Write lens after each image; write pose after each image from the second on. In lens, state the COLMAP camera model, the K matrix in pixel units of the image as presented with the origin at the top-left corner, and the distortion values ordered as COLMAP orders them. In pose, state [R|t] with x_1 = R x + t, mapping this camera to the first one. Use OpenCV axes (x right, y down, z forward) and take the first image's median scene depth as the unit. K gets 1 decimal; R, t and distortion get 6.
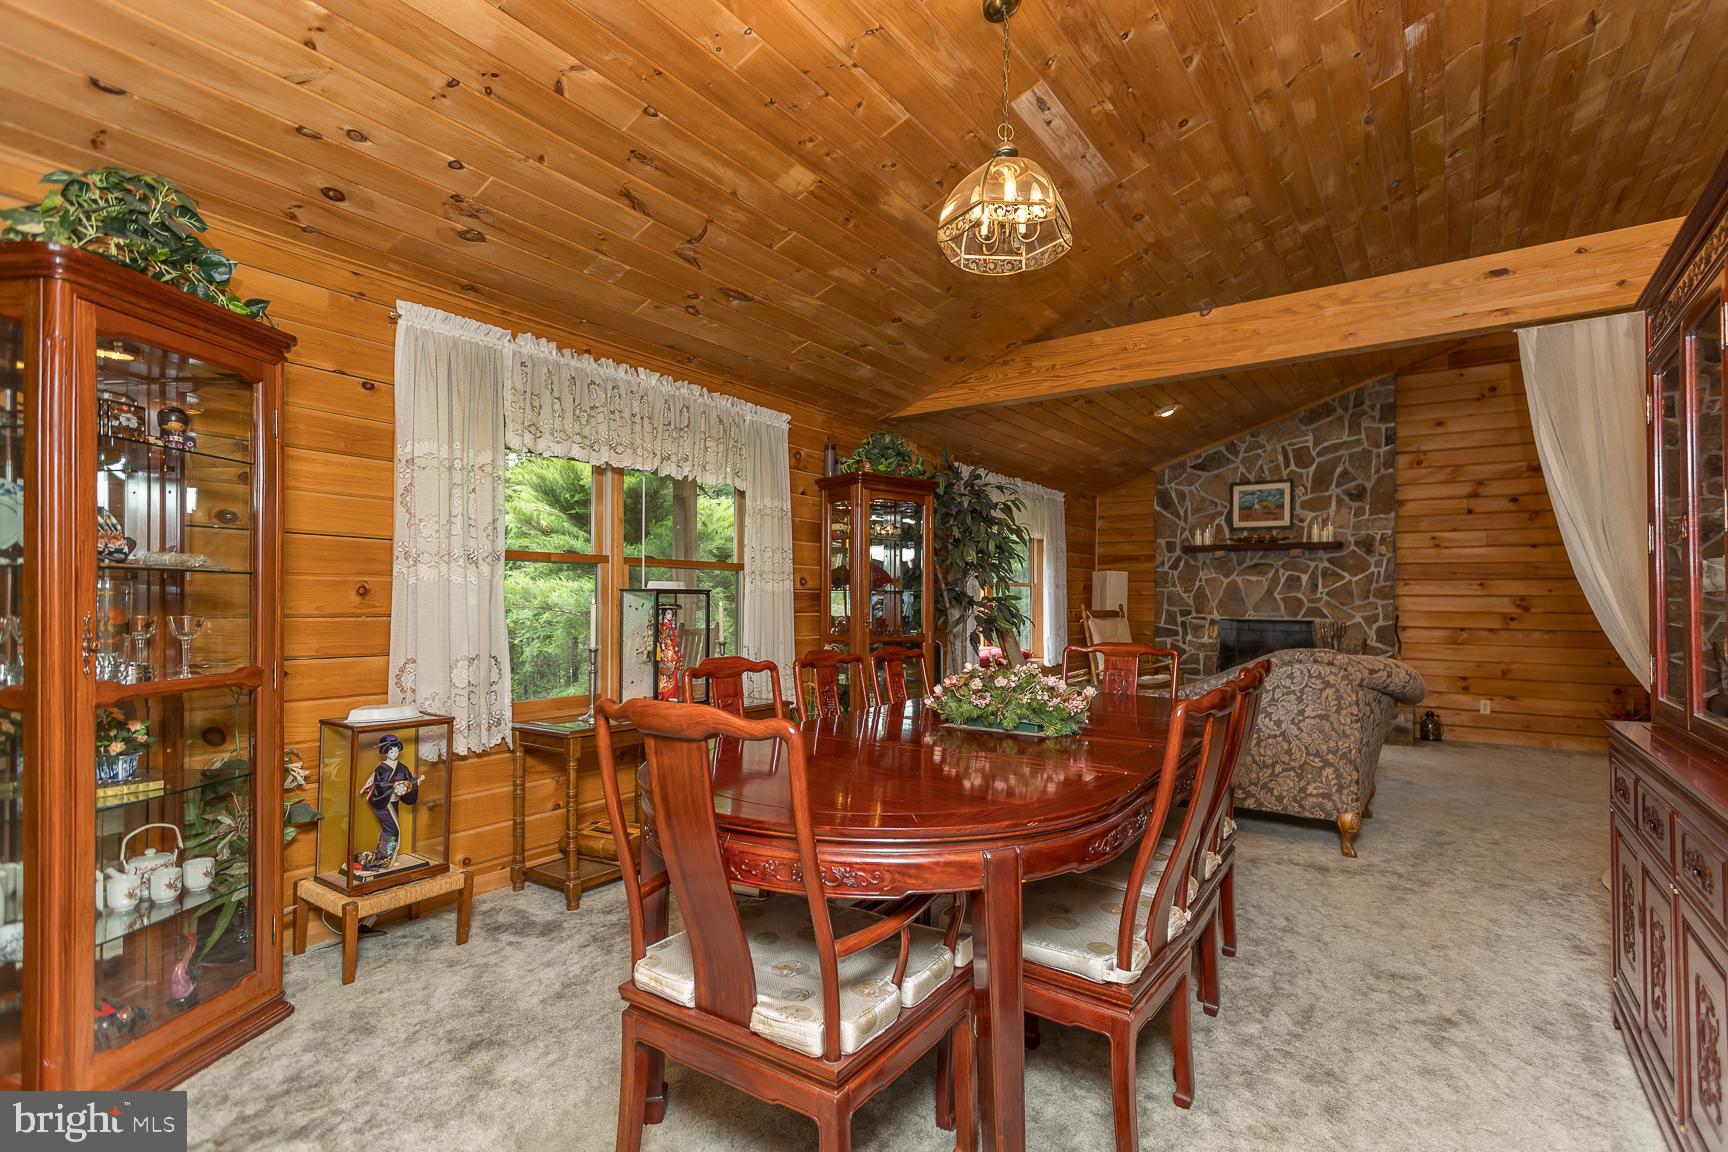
lens RADIAL K [[867.8, 0, 897.4], [0, 867.8, 589.4], [0, 0, 1]] dist [0.006164, 0.002277]
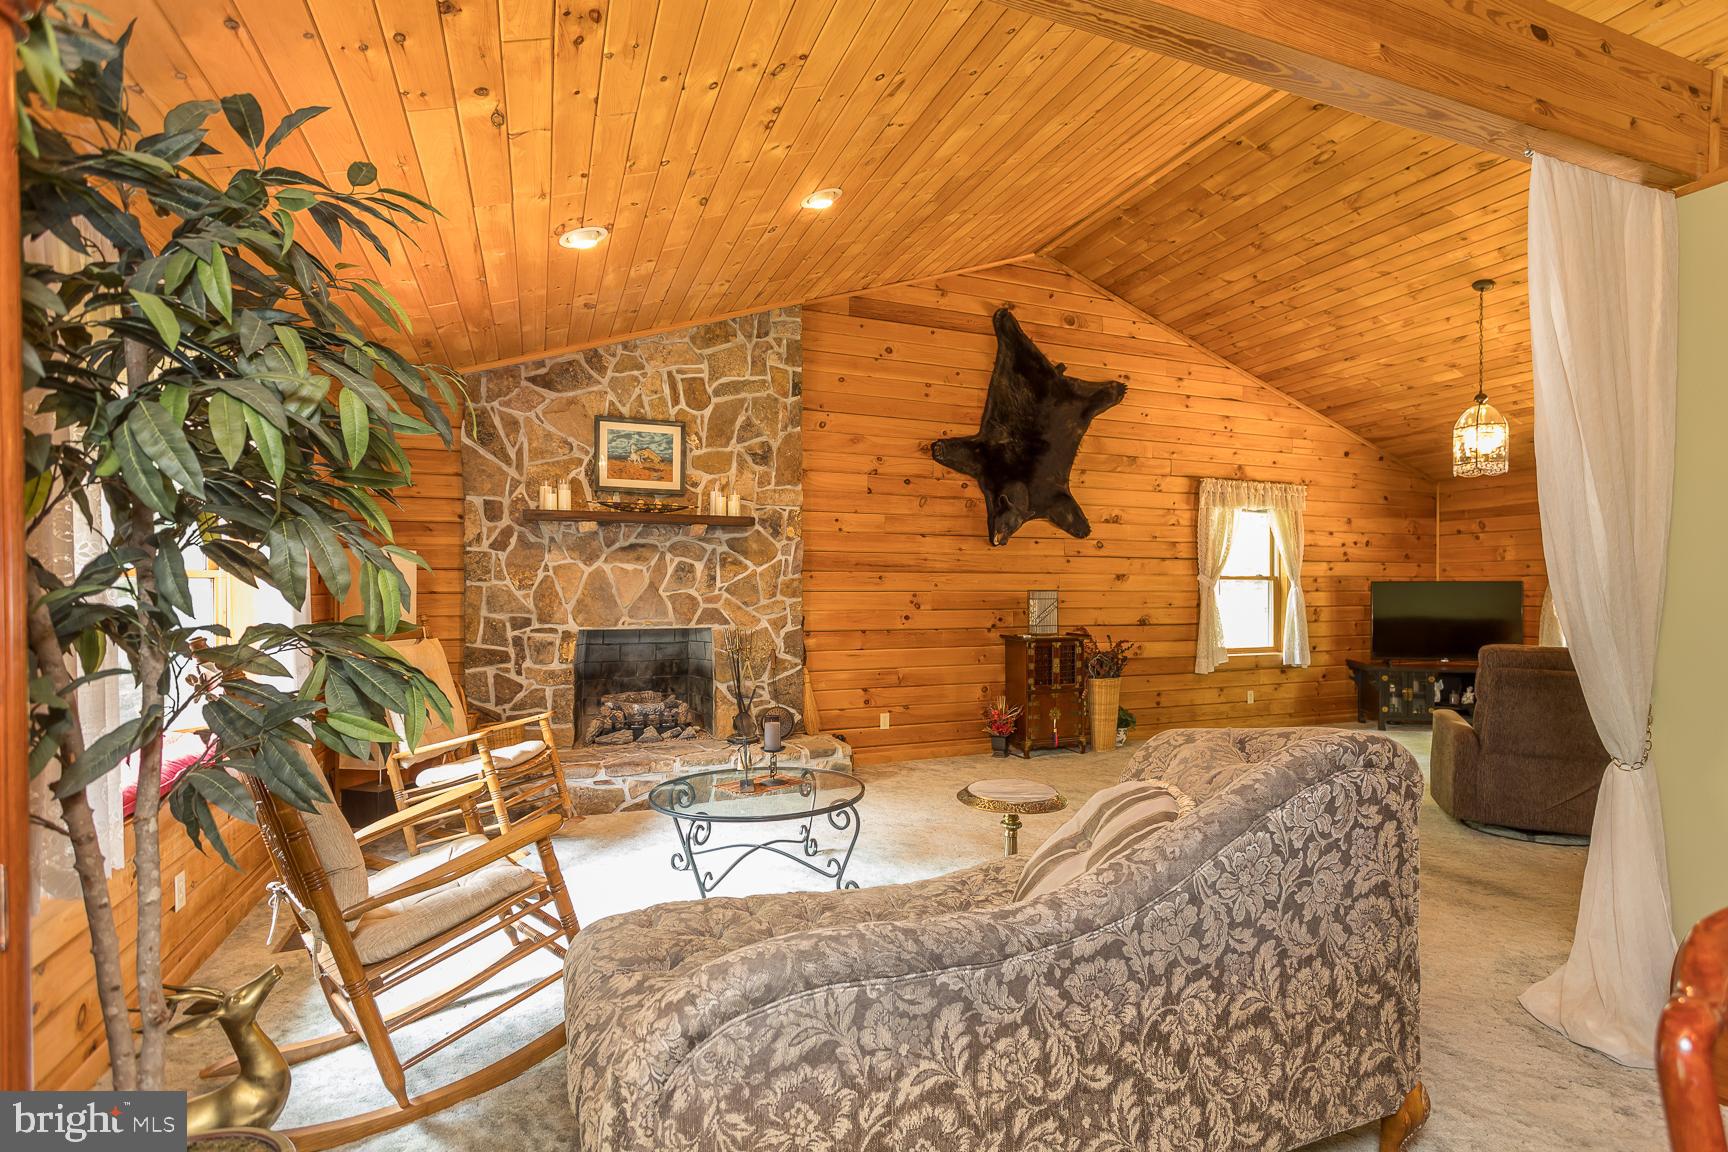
lens RADIAL K [[829.7, 0, 865.7], [0, 829.7, 586.9], [0, 0, 1]] dist [0.003635, 0.001979]
pose [[0.562487, -0.007119, 0.826775, -0.005901], [-0.005775, 0.999905, 0.012539, -0.005992], [-0.826786, -0.011828, 0.562392, 0.481834]]
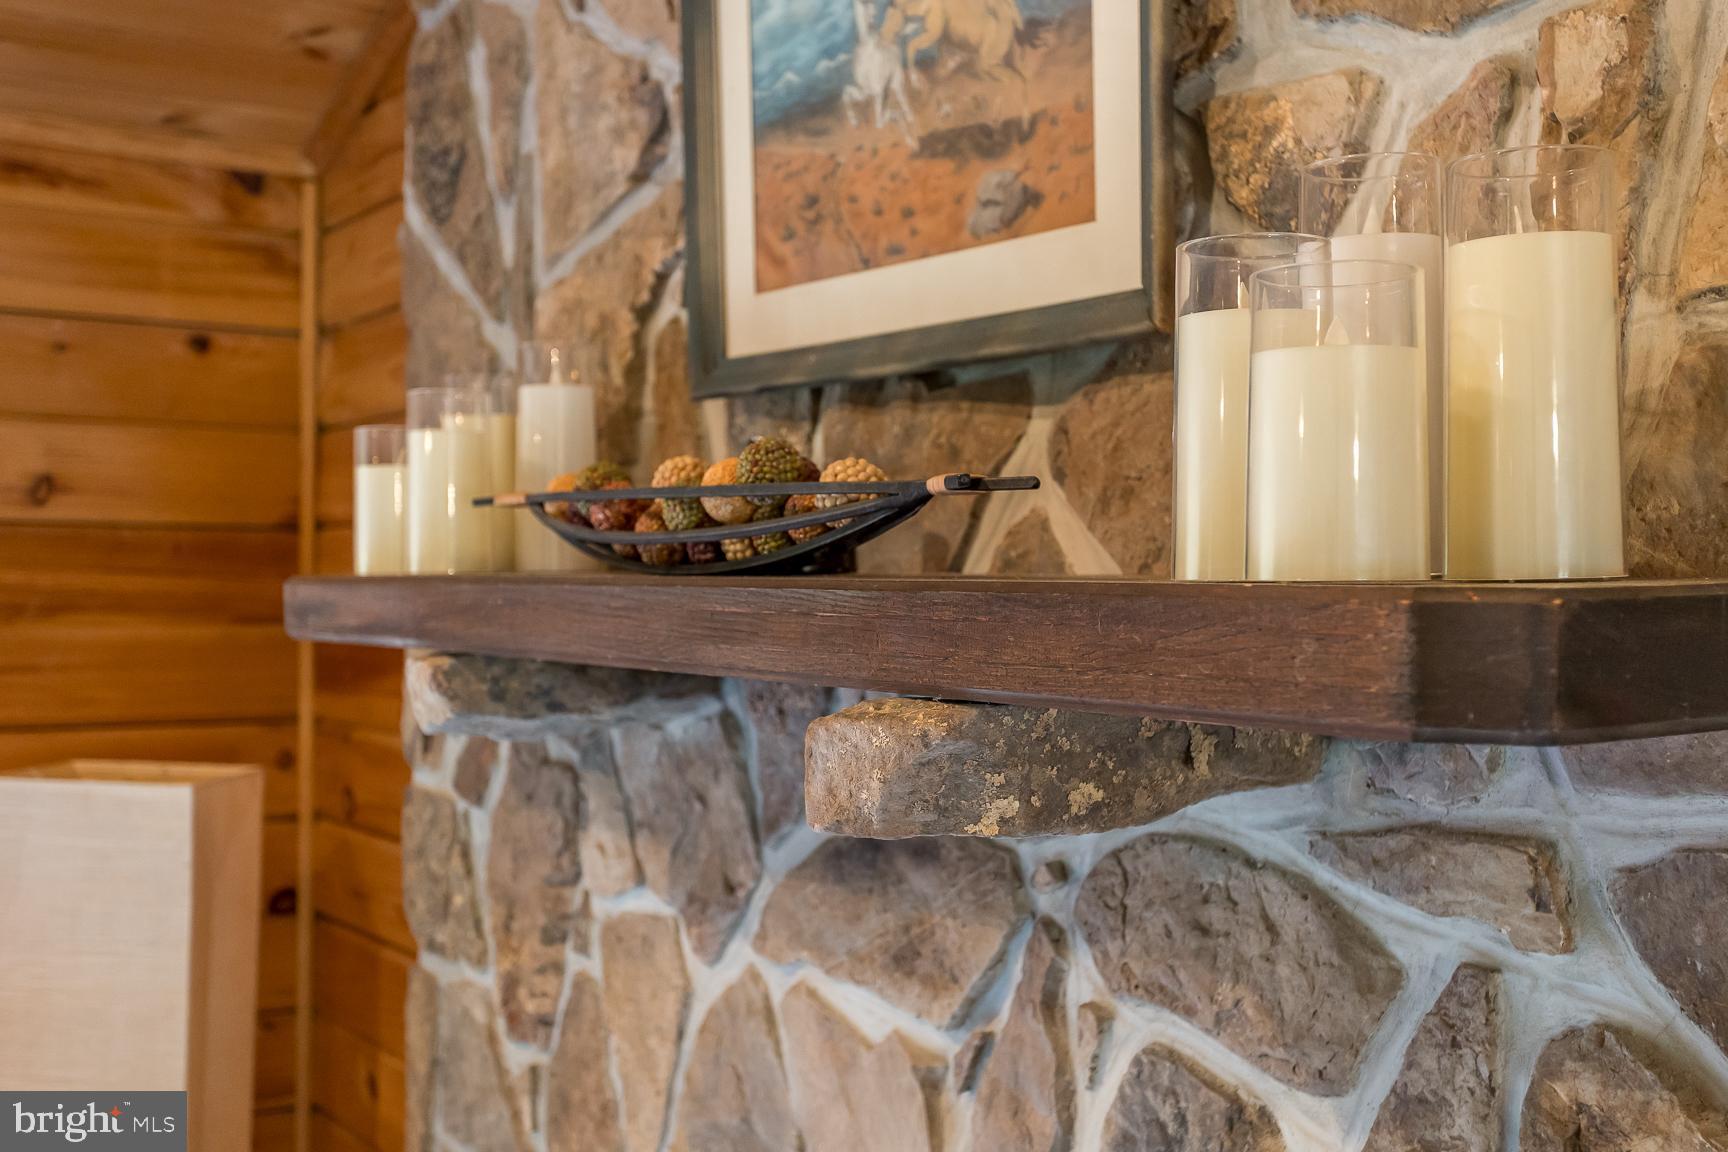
lens RADIAL K [[1994.7, 0, 877.2], [0, 1994.7, 578.4], [0, 0, 1]] dist [0.010569, 0.000000]
pose [[0.899160, -0.006438, -0.437573, 0.468561], [0.017571, 0.999617, 0.021399, -0.052632], [0.437267, -0.026930, 0.898928, 0.808852]]
